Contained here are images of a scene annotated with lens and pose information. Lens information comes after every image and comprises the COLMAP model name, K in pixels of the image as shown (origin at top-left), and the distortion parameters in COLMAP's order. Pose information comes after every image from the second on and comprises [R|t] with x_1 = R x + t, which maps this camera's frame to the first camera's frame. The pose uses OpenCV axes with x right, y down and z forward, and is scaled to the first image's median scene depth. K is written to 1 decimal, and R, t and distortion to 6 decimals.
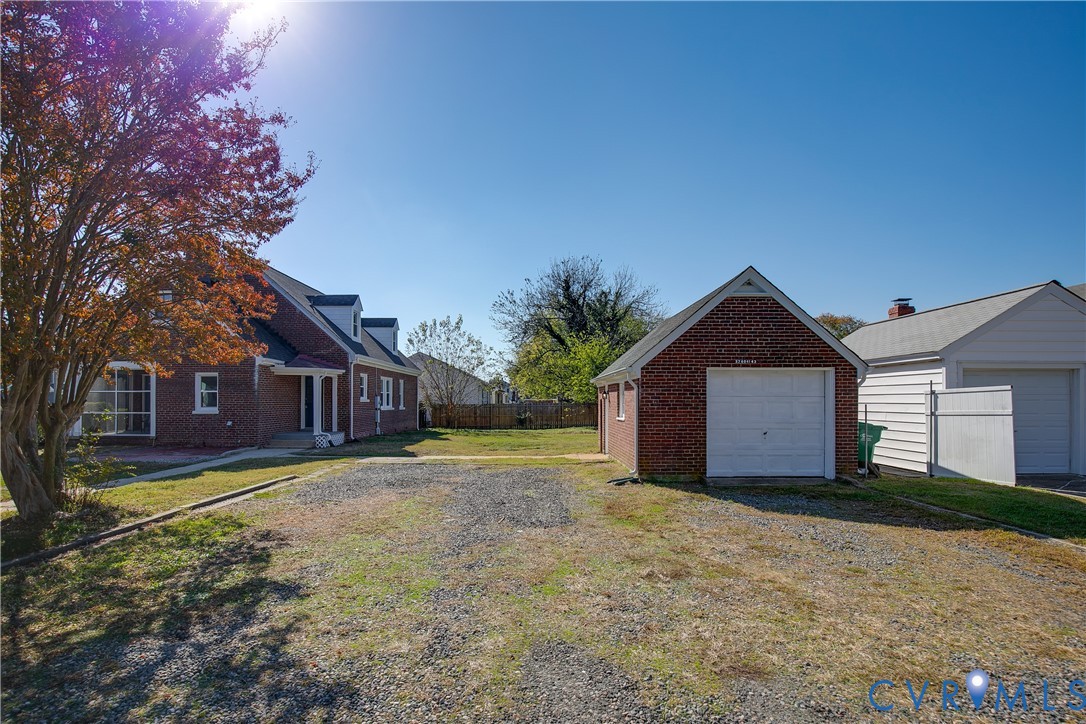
lens RADIAL K [[507.4, 0, 542.3], [0, 507.4, 366.9], [0, 0, 1]] dist [0.000587, 0.000180]
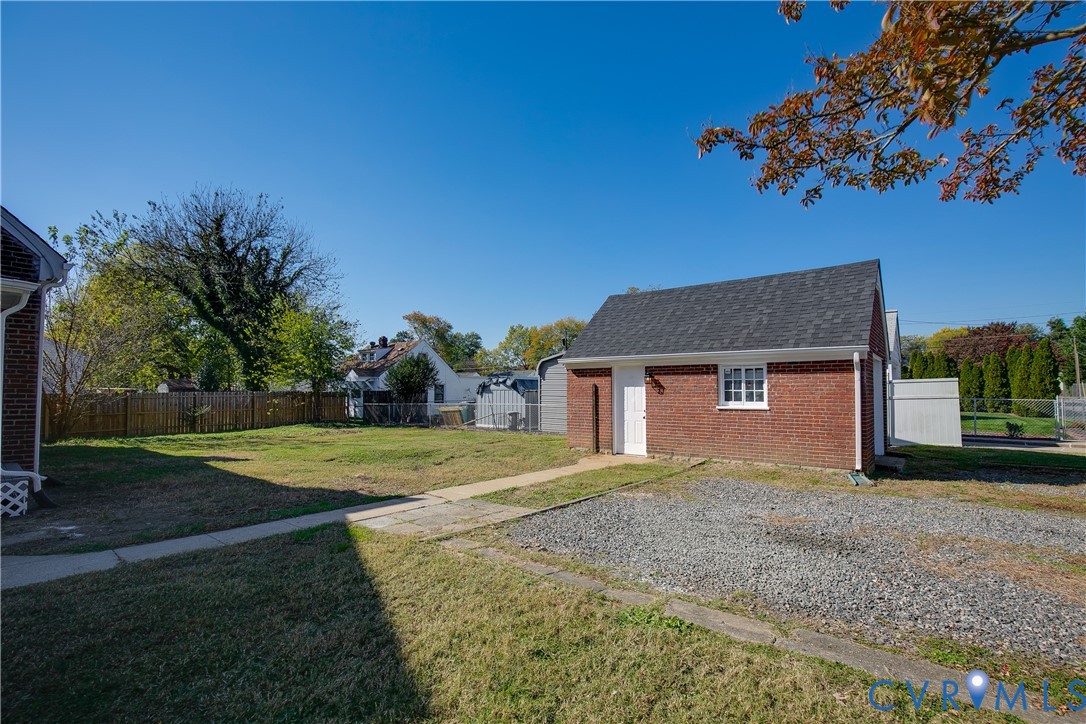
lens RADIAL K [[507.4, 0, 542.3], [0, 507.4, 366.9], [0, 0, 1]] dist [0.000587, 0.000180]
pose [[0.648784, 0.036941, 0.760076, -0.853778], [-0.052048, 0.998636, -0.004108, 0.063269], [-0.759191, -0.036895, 0.649821, 0.833715]]
